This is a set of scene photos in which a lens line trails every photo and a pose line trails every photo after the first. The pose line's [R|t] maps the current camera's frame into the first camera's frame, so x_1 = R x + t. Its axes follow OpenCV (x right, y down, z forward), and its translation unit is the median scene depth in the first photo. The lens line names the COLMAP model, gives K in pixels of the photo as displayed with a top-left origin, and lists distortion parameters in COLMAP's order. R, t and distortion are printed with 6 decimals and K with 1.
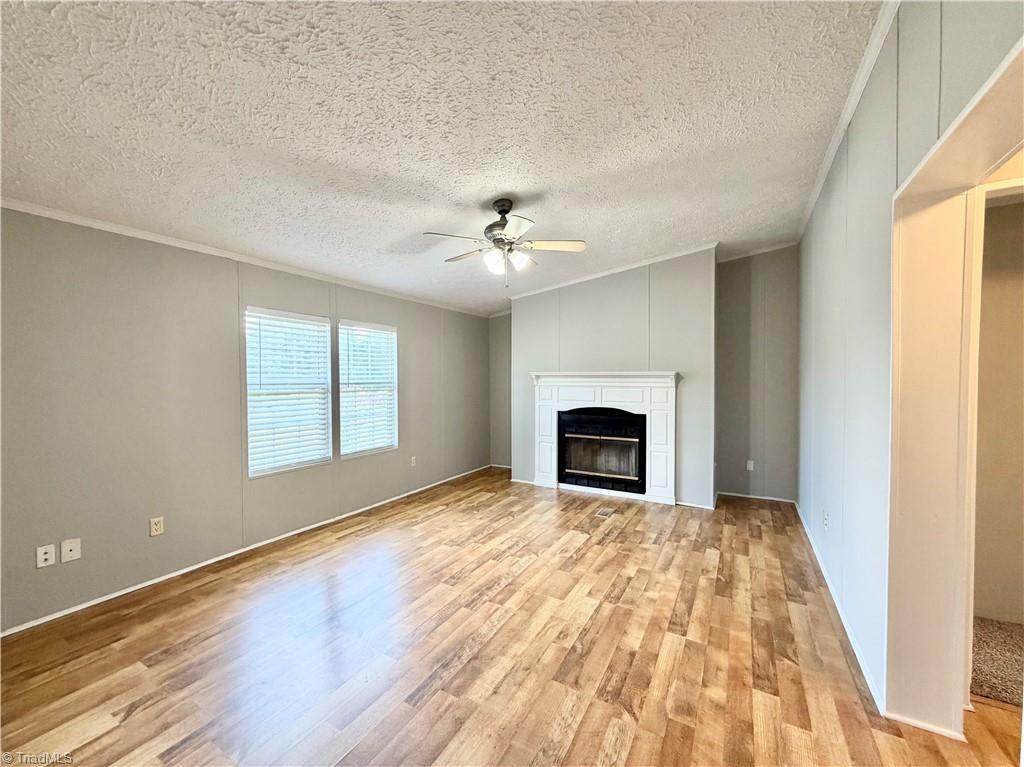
lens RADIAL K [[405.7, 0, 512.0], [0, 405.7, 383.5], [0, 0, 1]] dist [0.001685, 0.000473]
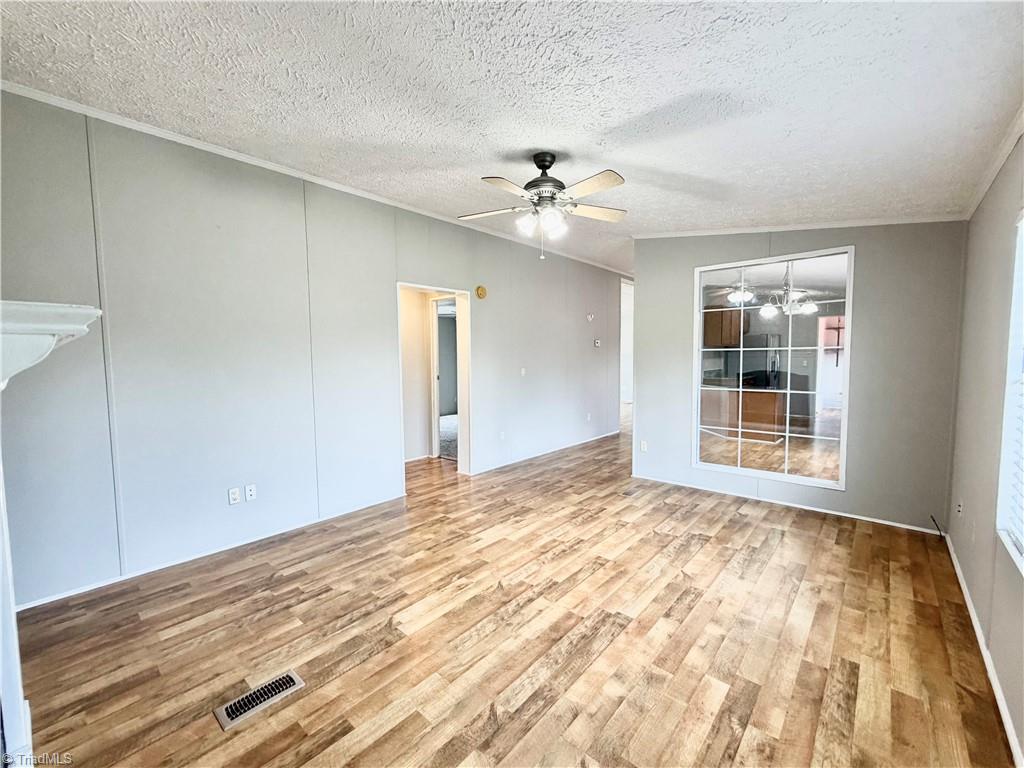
lens RADIAL K [[405.7, 0, 512.0], [0, 405.7, 384.0], [0, 0, 1]] dist [0.001685, 0.000473]
pose [[-0.977444, -0.001007, 0.211191, -0.135276], [0.017009, 0.996365, 0.083472, -0.027324], [-0.210507, 0.085182, -0.973874, 1.855627]]
